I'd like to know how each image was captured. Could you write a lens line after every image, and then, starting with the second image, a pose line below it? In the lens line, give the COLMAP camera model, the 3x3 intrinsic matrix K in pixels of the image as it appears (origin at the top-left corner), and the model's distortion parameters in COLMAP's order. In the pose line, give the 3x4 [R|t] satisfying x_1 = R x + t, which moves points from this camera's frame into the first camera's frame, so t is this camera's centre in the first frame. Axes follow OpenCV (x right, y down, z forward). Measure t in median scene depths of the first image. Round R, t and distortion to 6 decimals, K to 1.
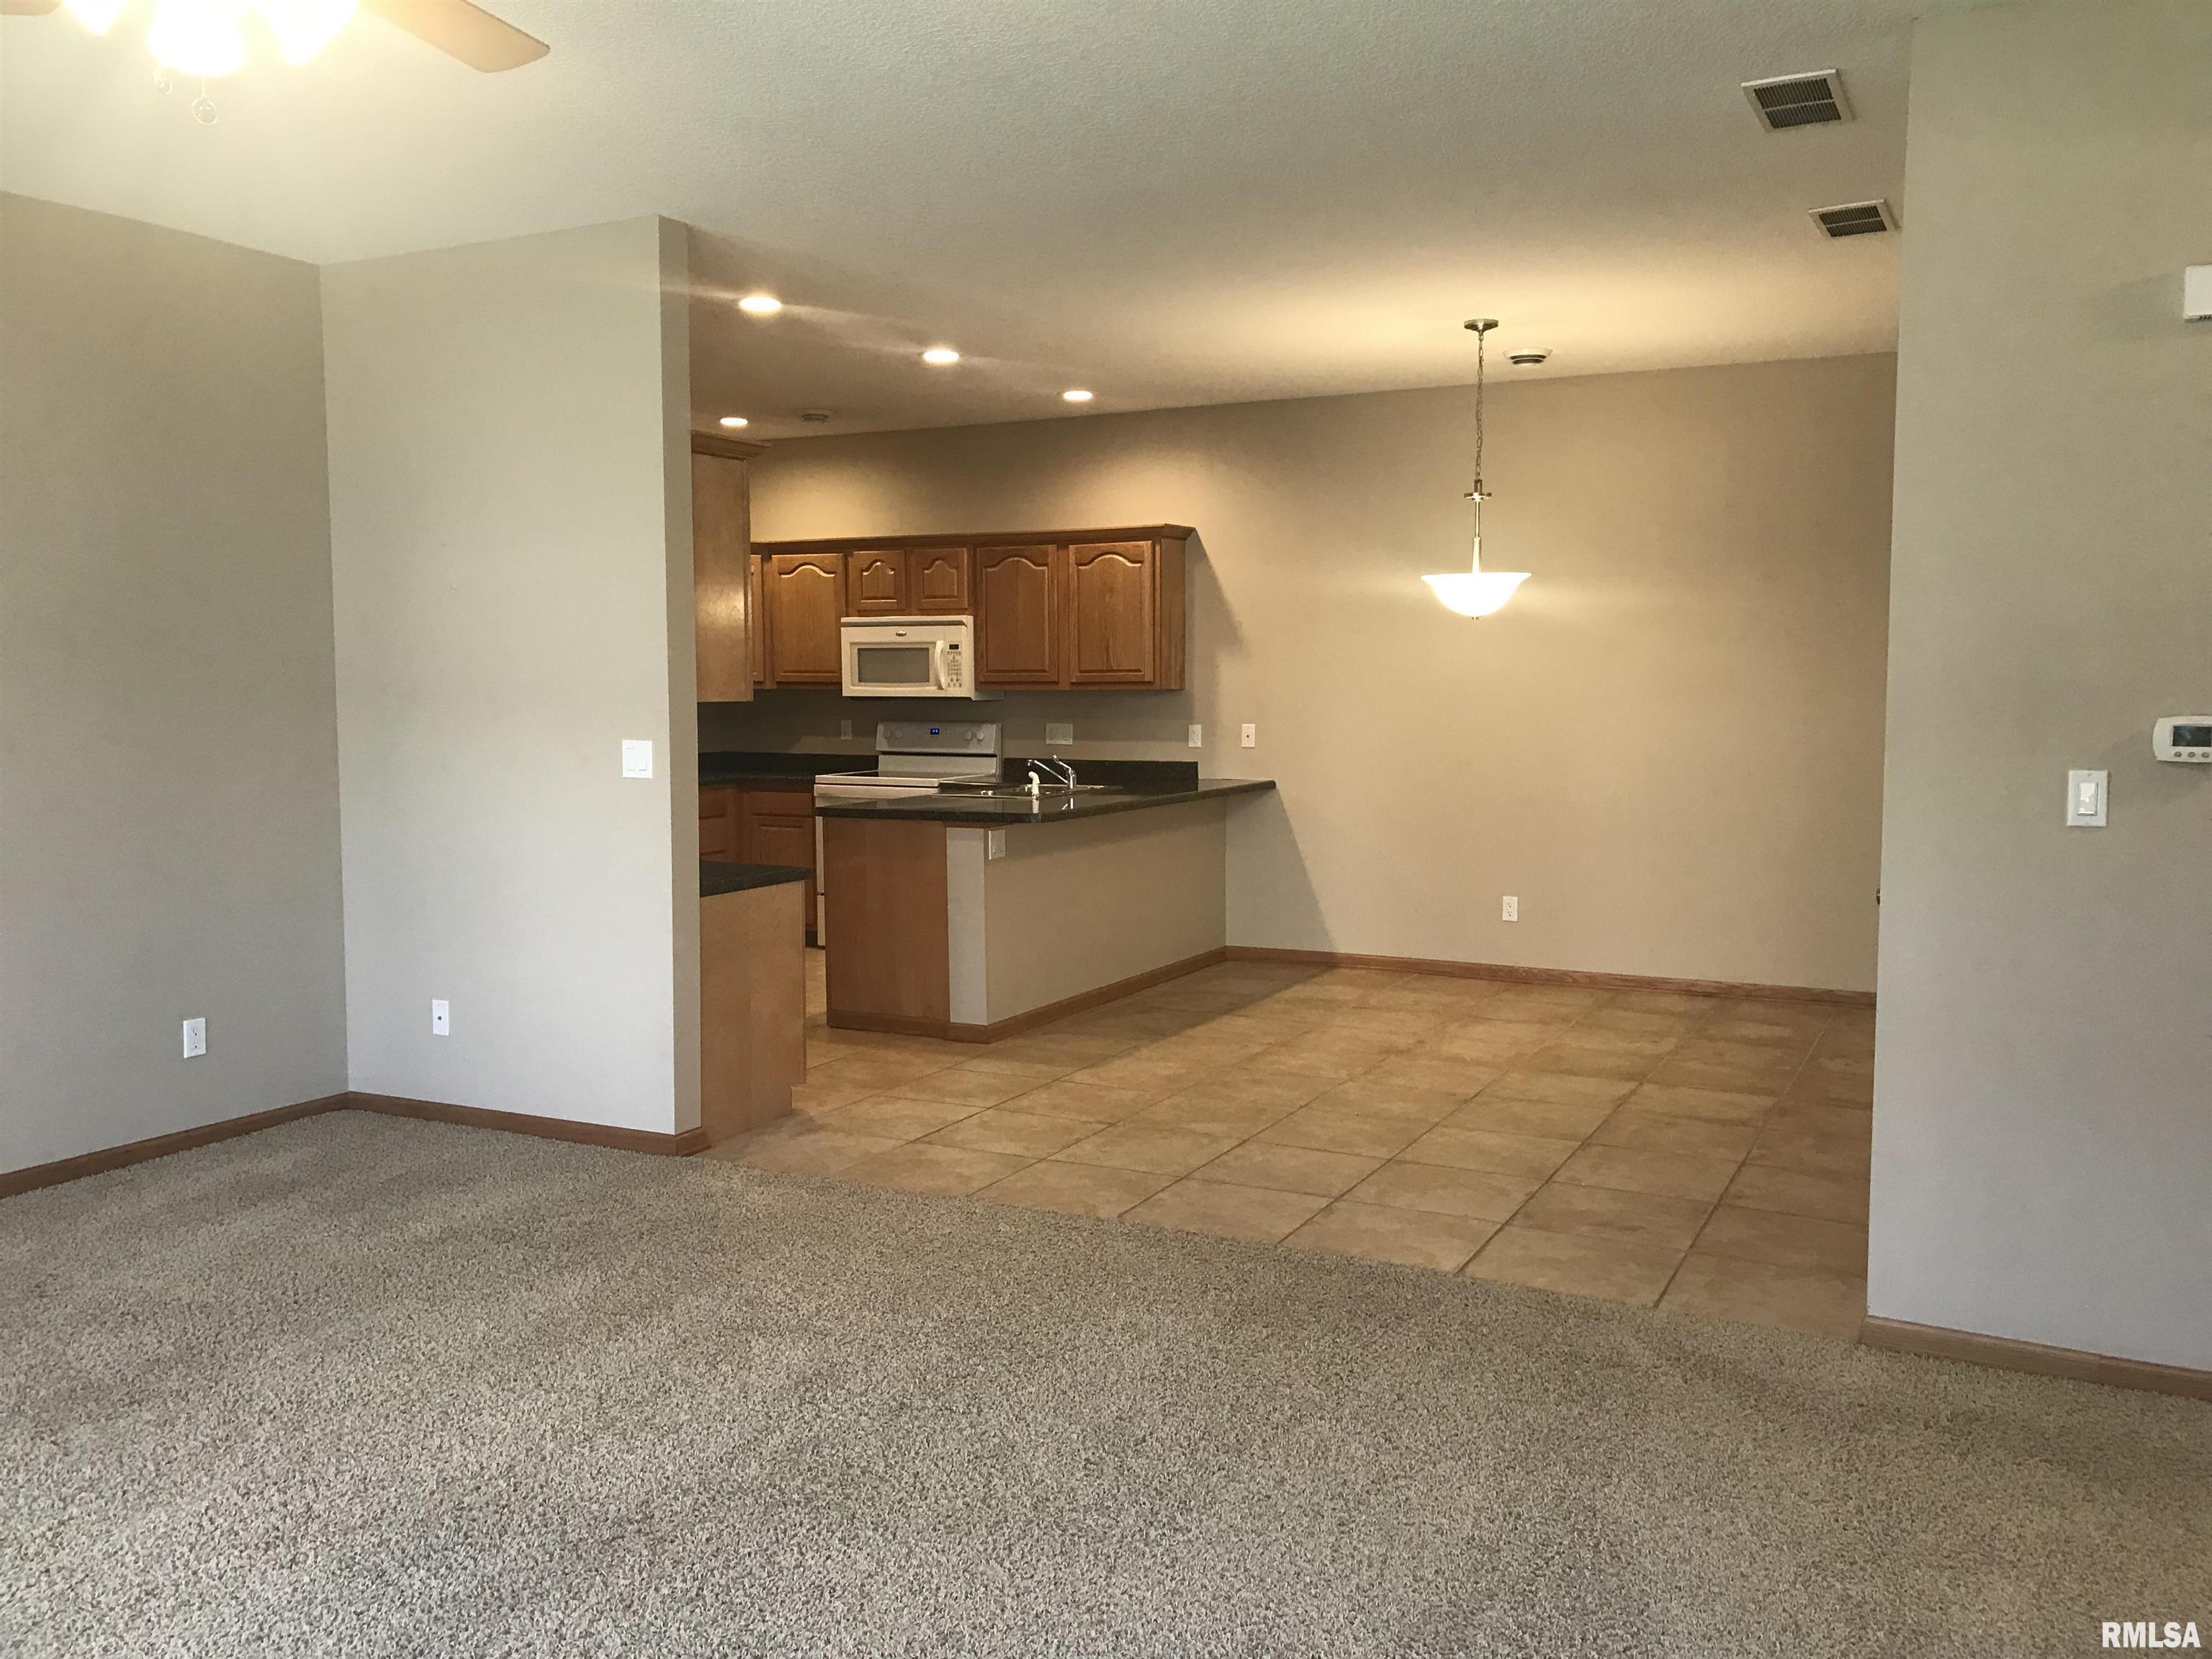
lens RADIAL K [[1788.8, 0, 1113.5], [0, 1788.8, 821.5], [0, 0, 1]] dist [0.071549, -0.110140]
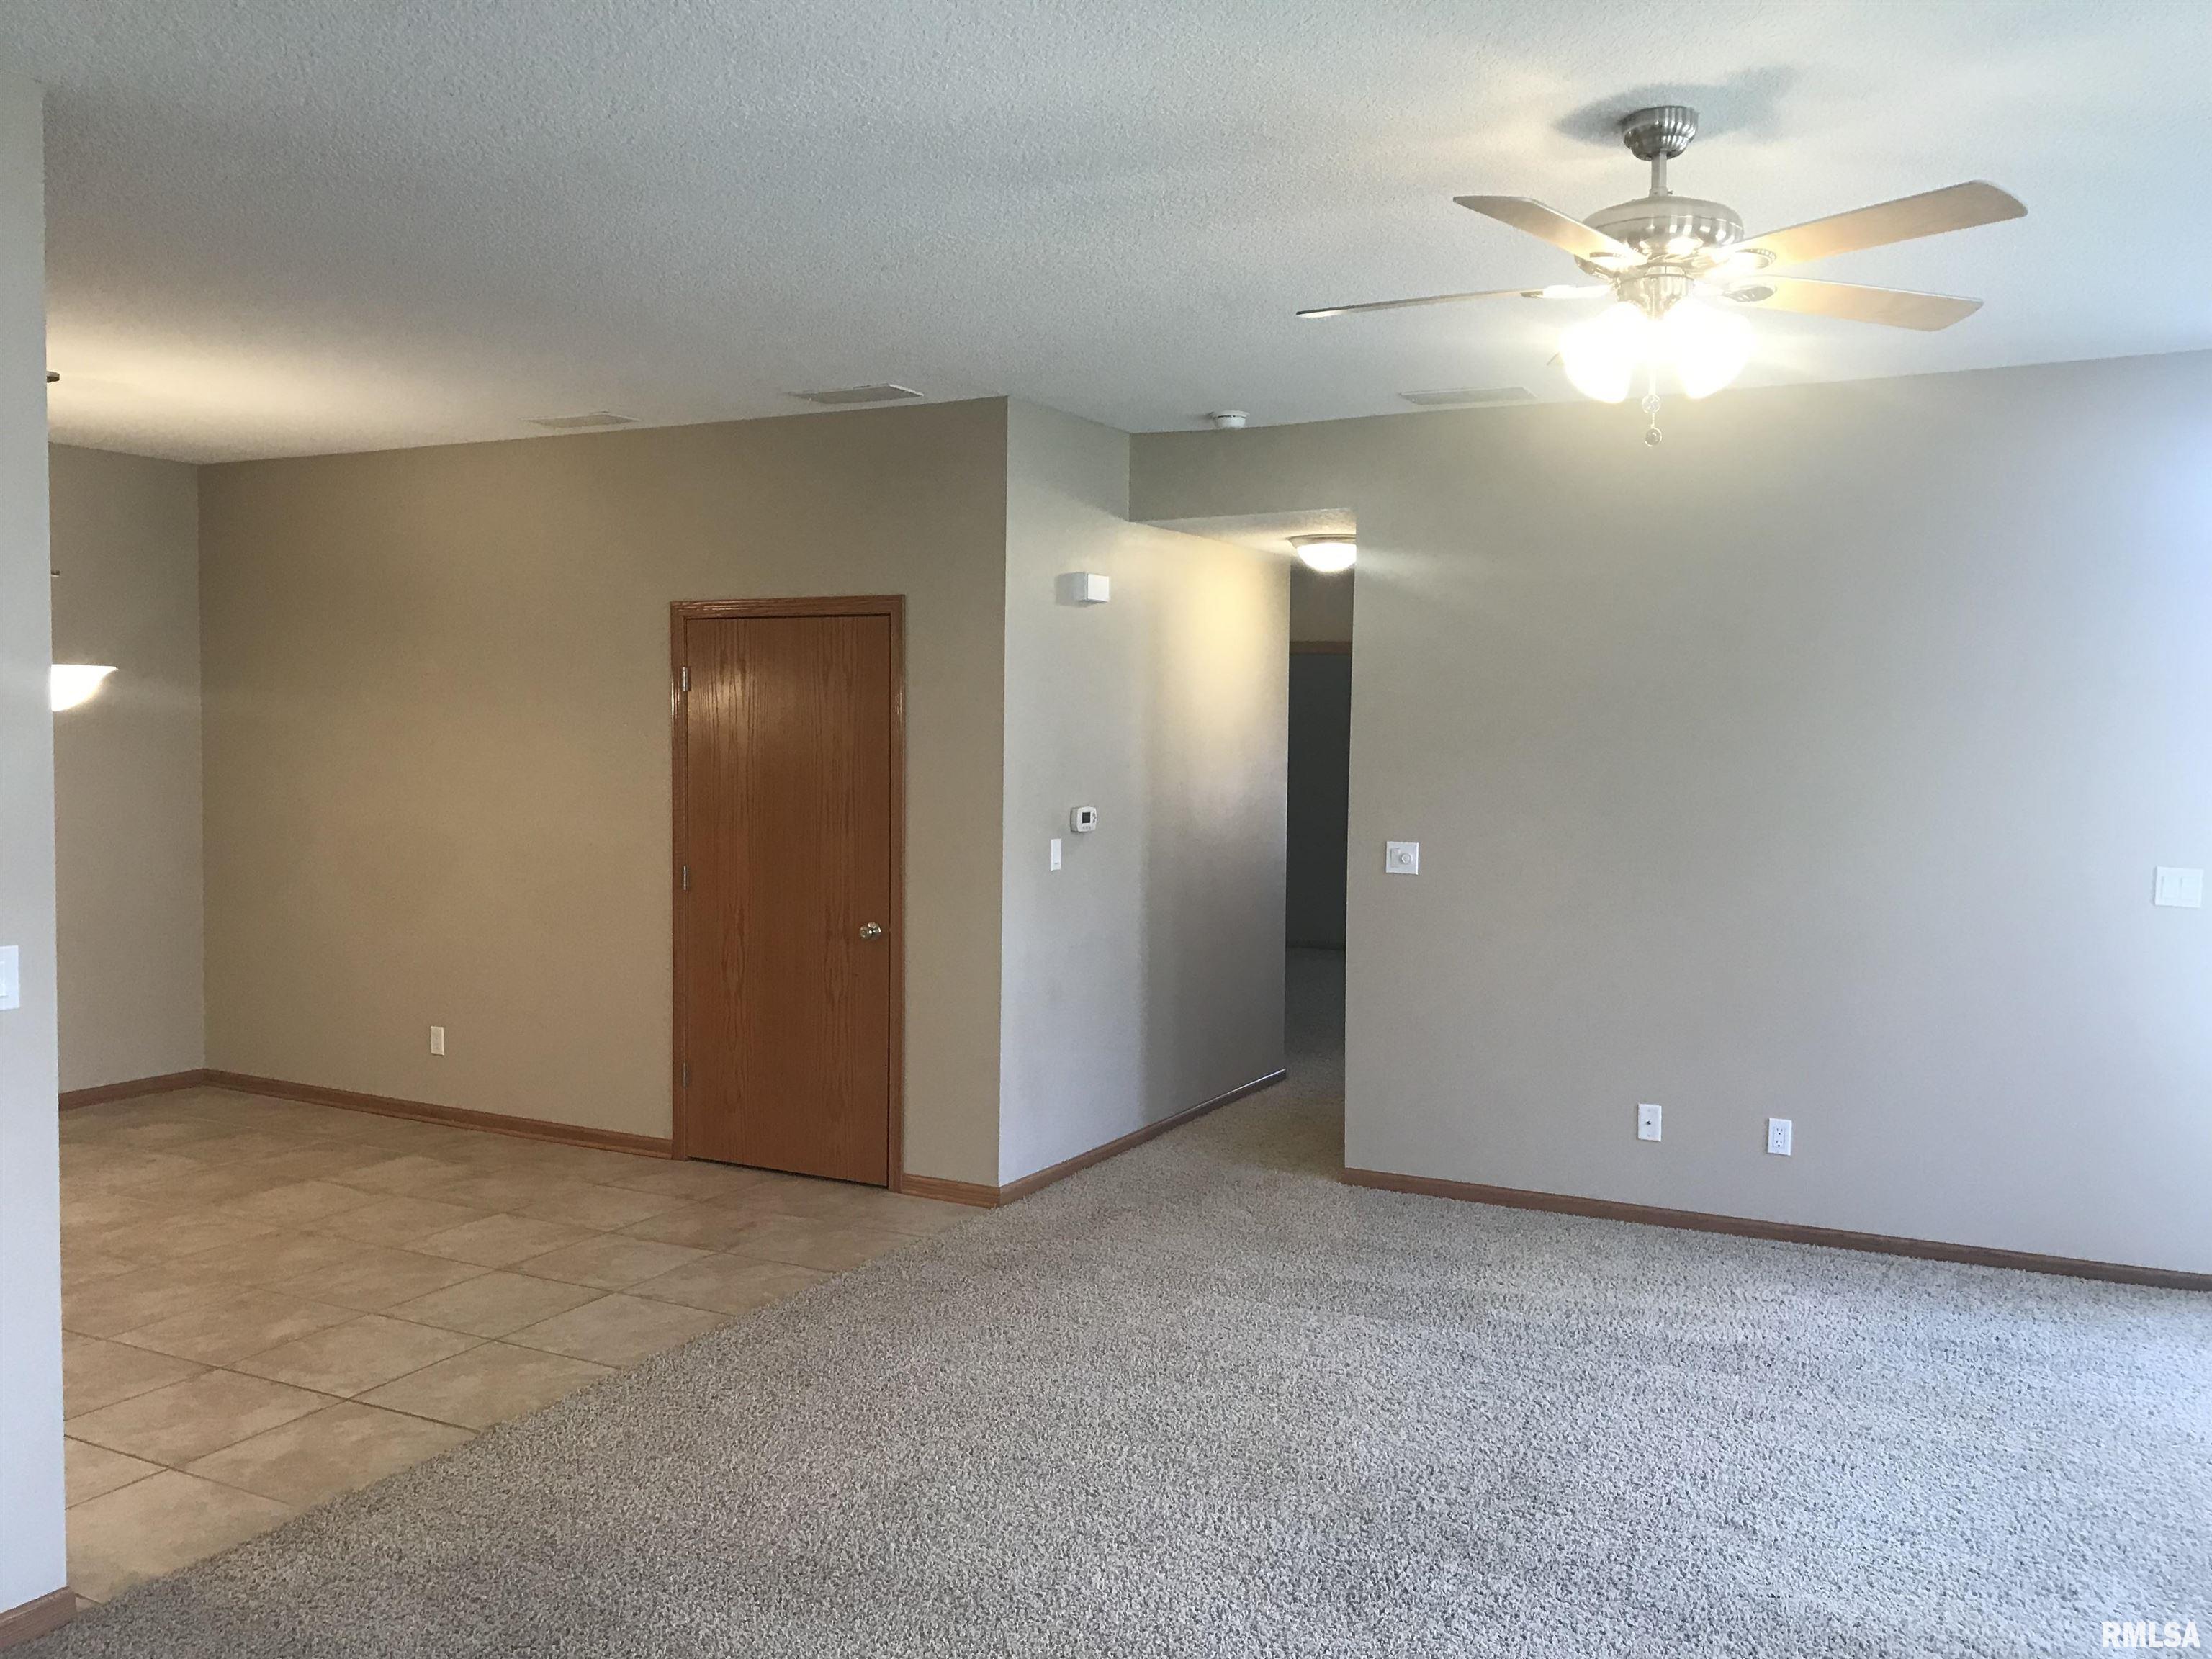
lens RADIAL K [[1788.8, 0, 1113.5], [0, 1788.8, 821.5], [0, 0, 1]] dist [0.071549, -0.110140]
pose [[0.011697, -0.051947, 0.998581, -0.909415], [0.069218, 0.996296, 0.051017, -0.097931], [-0.997533, 0.068523, 0.015249, 0.672726]]
